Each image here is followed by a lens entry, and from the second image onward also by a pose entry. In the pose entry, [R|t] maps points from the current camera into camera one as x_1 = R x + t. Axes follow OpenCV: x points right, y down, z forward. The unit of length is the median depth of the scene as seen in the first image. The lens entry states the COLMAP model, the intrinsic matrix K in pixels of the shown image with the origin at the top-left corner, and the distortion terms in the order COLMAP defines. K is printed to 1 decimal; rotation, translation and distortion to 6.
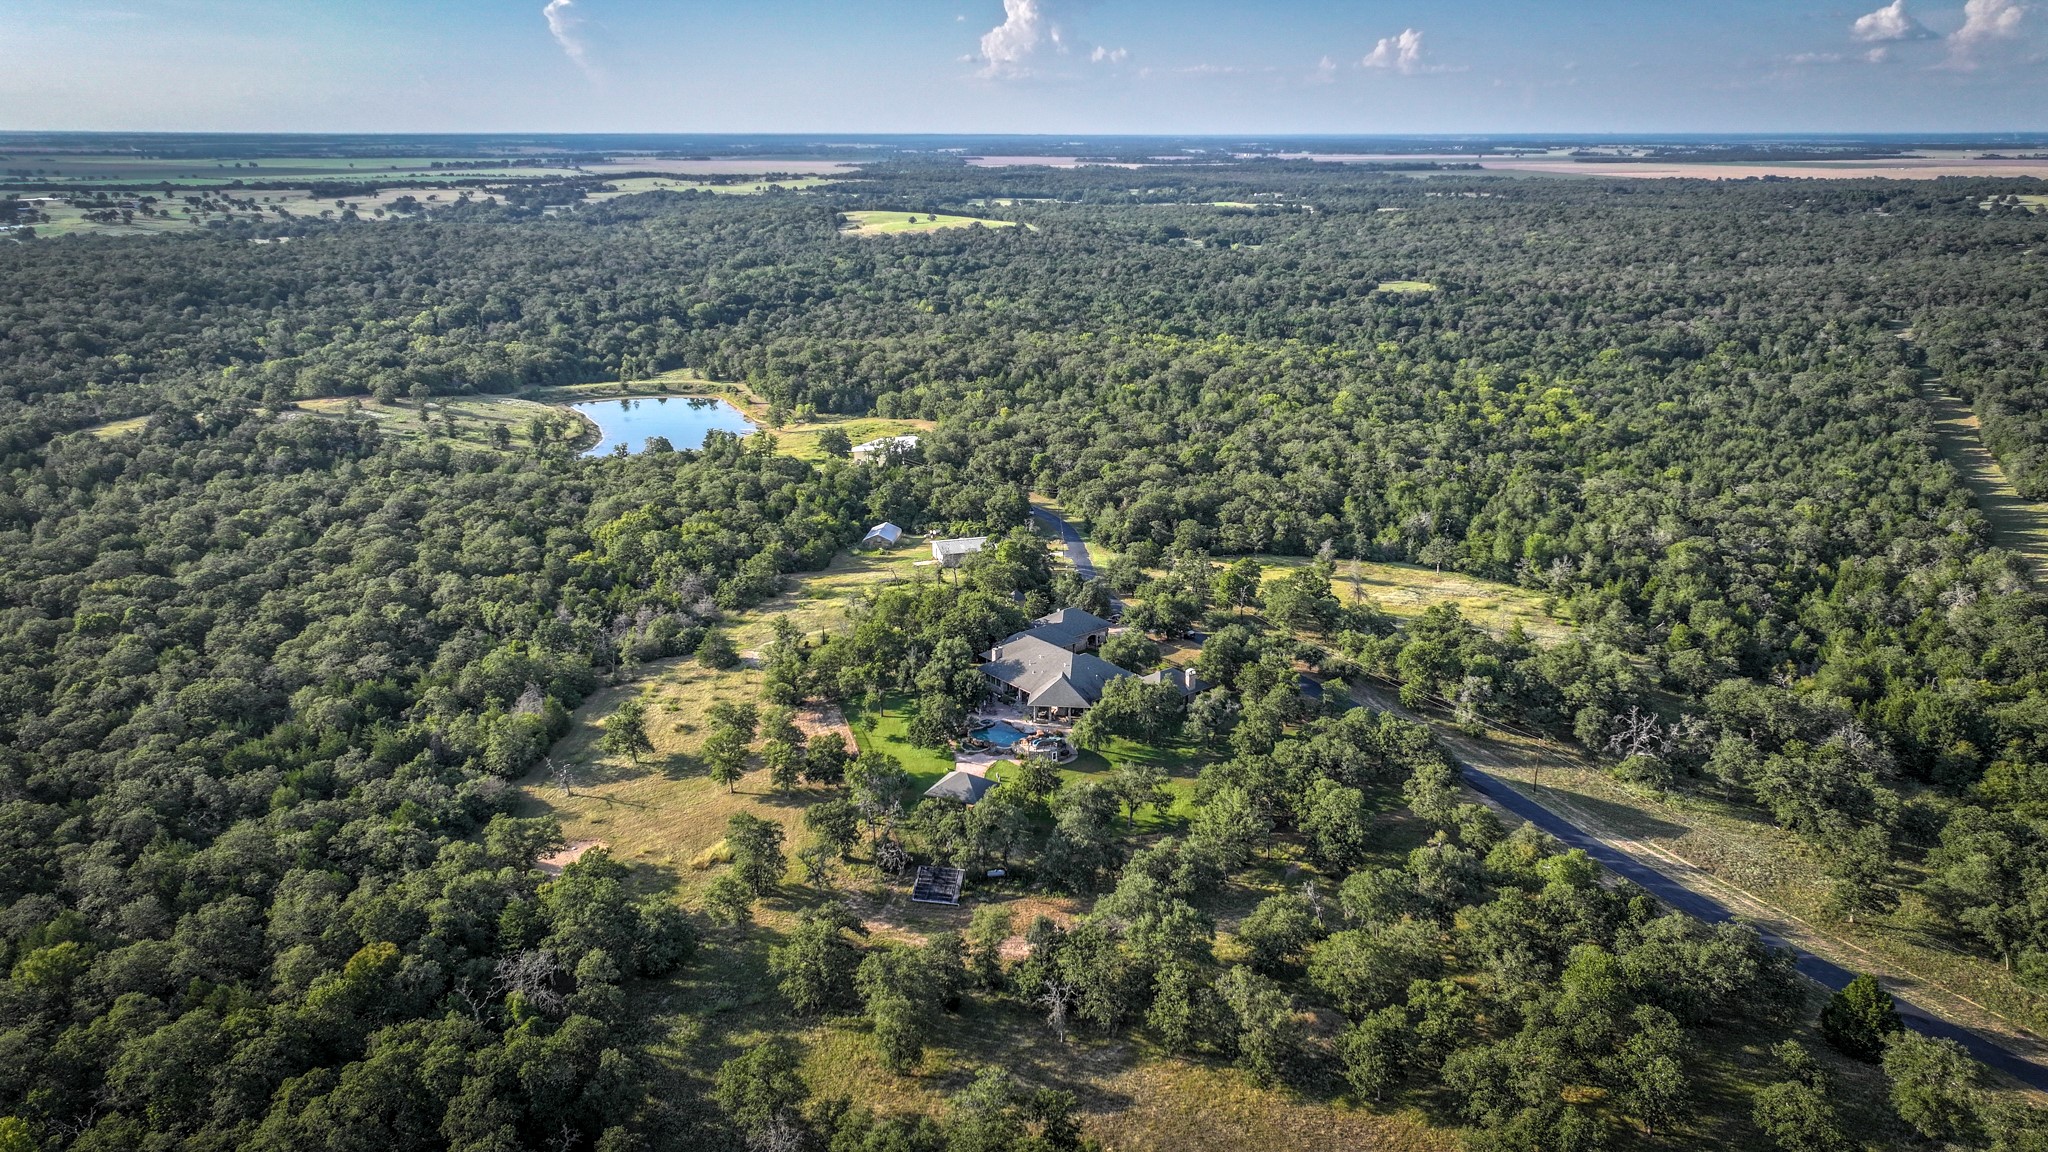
lens RADIAL K [[1436.1, 0, 1024.0], [0, 1436.1, 576.0], [0, 0, 1]] dist [-0.043387, 0.046422]
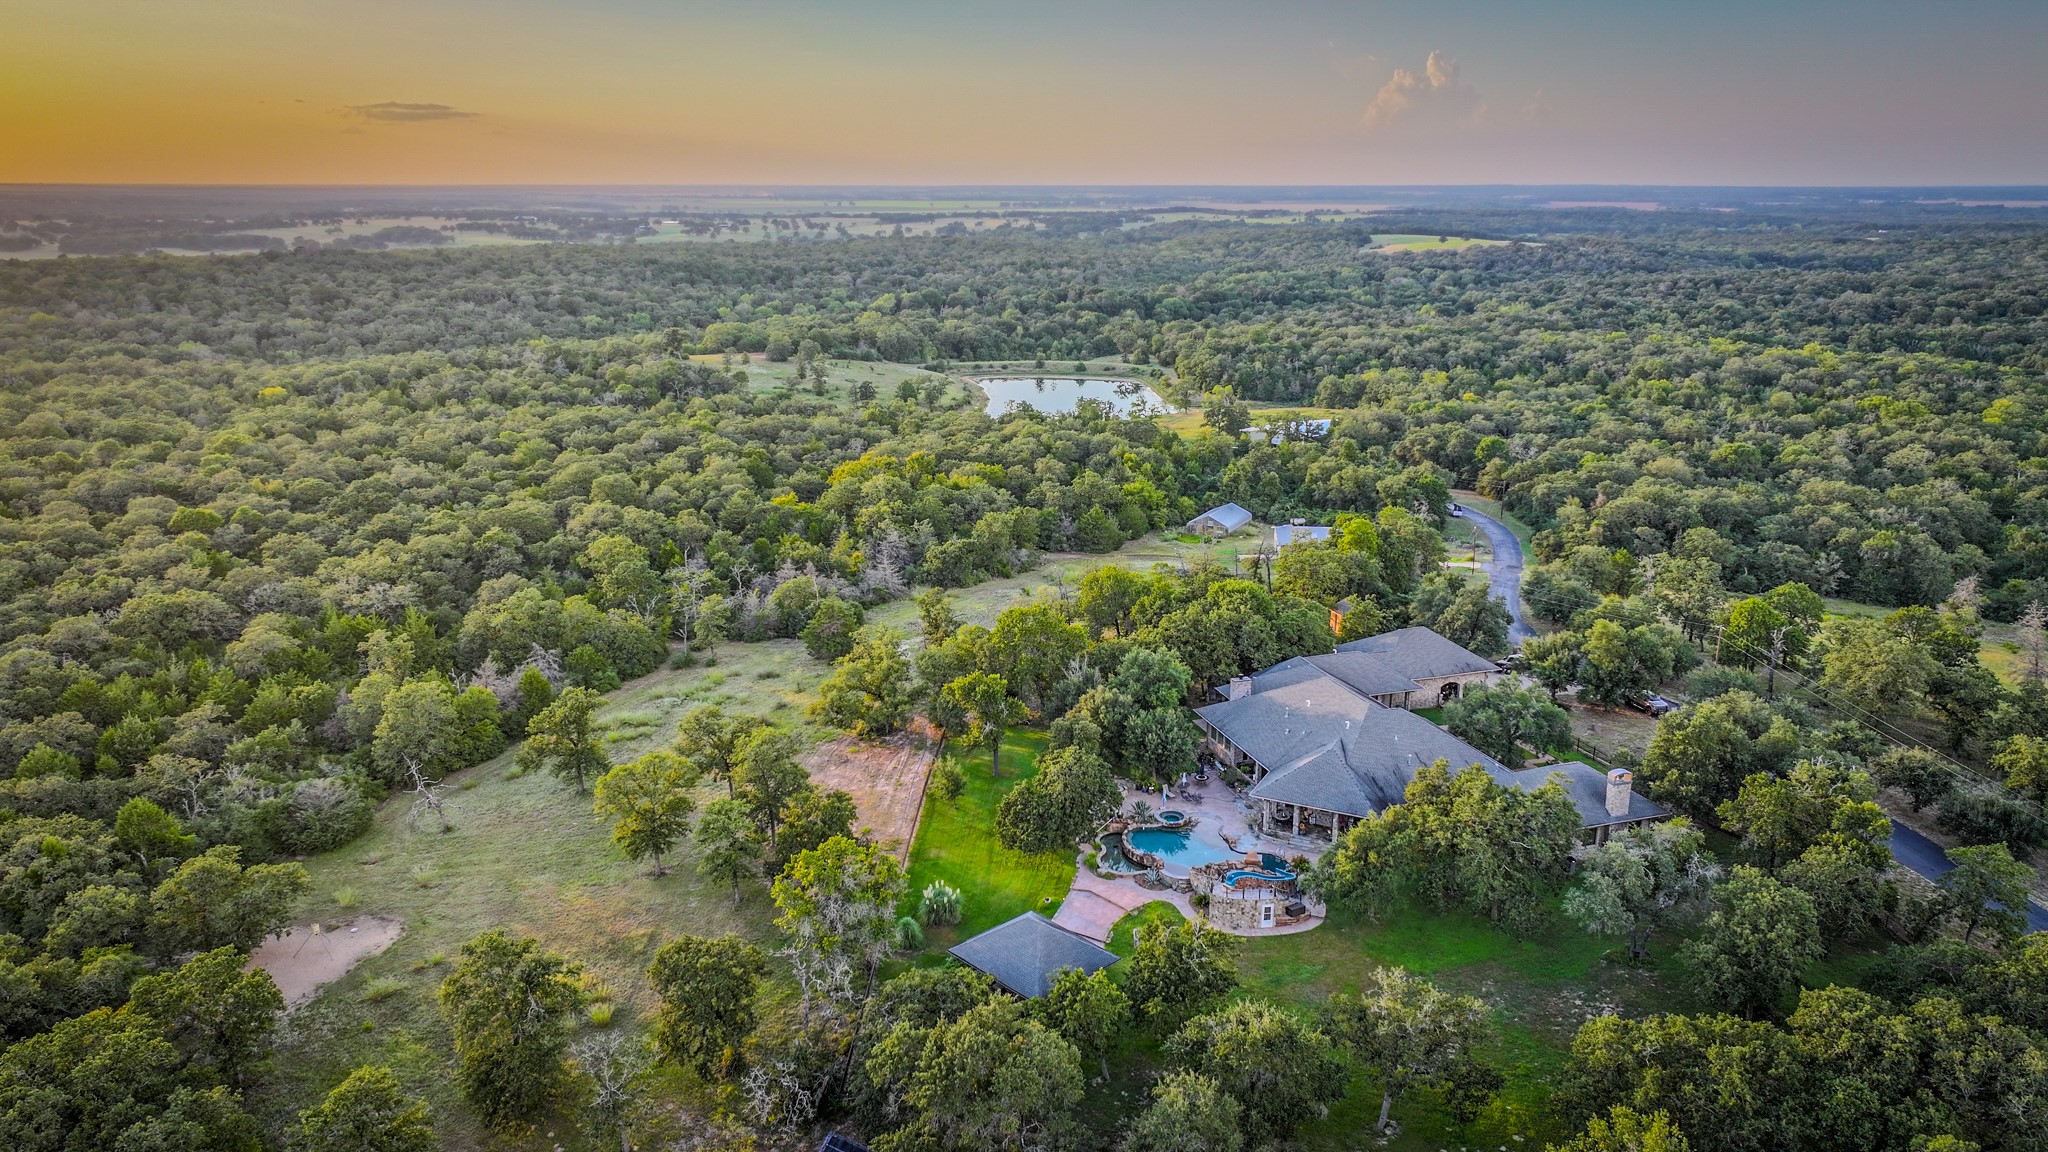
lens RADIAL K [[1411.4, 0, 1024.0], [0, 1411.4, 576.0], [0, 0, 1]] dist [-0.000724, -0.000786]
pose [[0.928541, 0.096405, -0.358494, 0.040064], [-0.109076, 0.993917, -0.015239, 0.013100], [0.354844, 0.053253, 0.933408, 0.214364]]
